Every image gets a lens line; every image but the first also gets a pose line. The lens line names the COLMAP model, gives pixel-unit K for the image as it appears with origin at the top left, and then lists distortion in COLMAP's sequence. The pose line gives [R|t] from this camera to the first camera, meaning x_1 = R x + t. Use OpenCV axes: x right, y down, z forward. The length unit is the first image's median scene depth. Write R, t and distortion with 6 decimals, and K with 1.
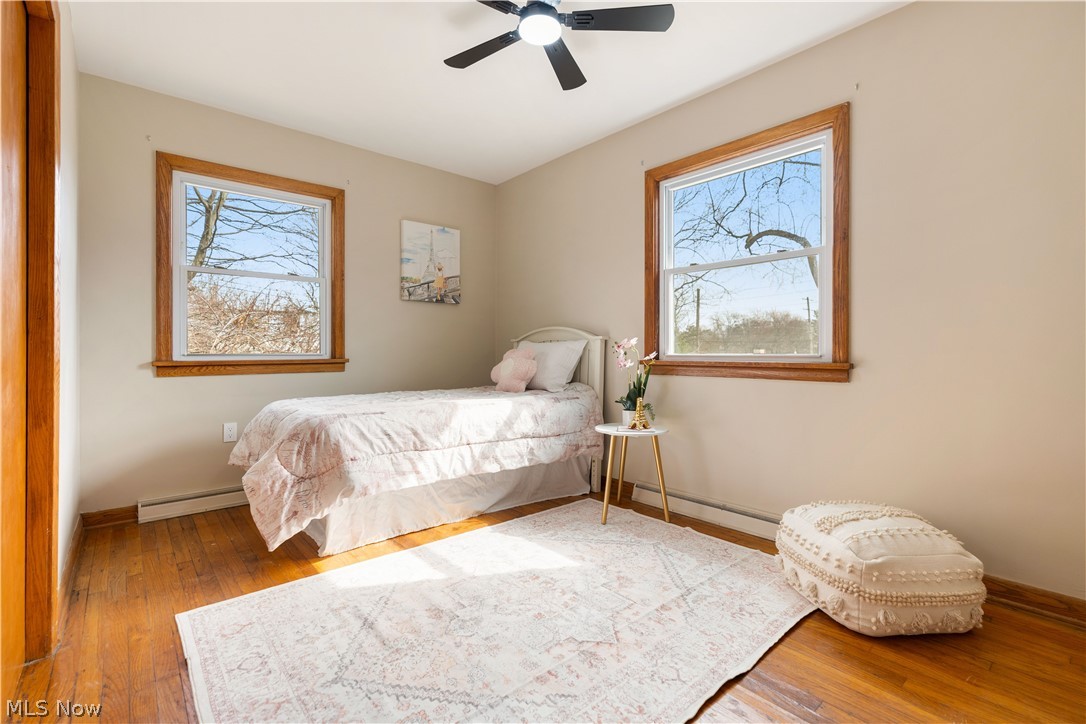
lens RADIAL K [[492.4, 0, 551.4], [0, 492.4, 352.5], [0, 0, 1]] dist [-0.006186, 0.001241]
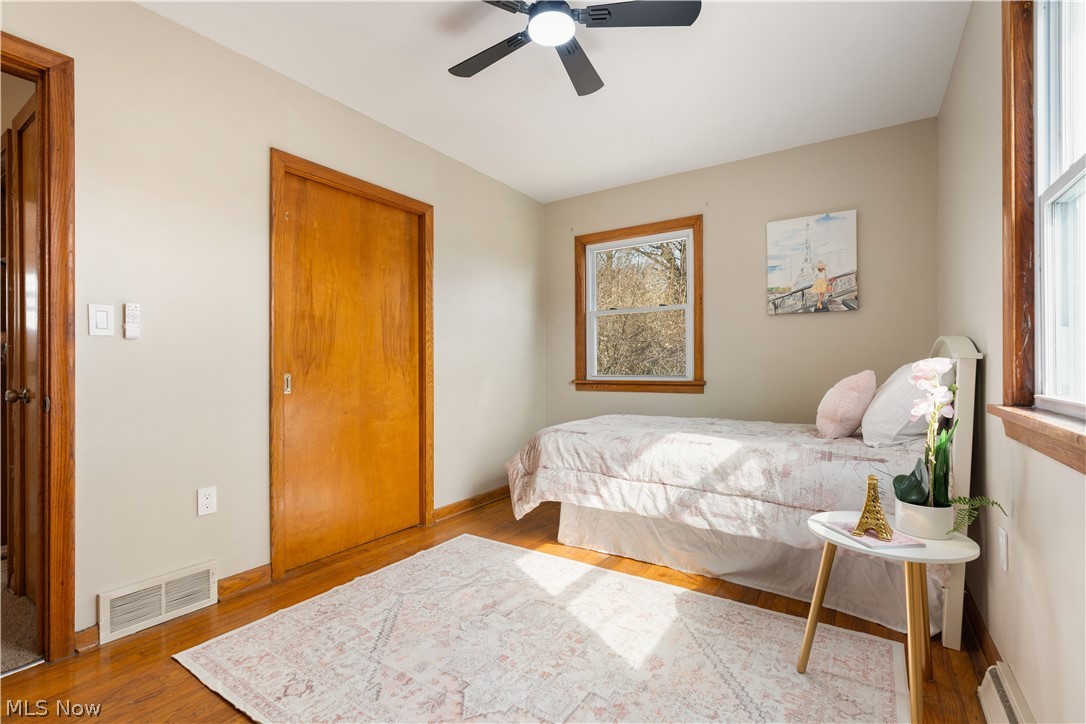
lens RADIAL K [[492.4, 0, 538.9], [0, 492.4, 363.8], [0, 0, 1]] dist [-0.006186, 0.001241]
pose [[0.246576, -0.004230, -0.969114, 0.620064], [0.003834, 0.999987, -0.003389, -0.026629], [0.969116, -0.002880, 0.246589, 0.552535]]
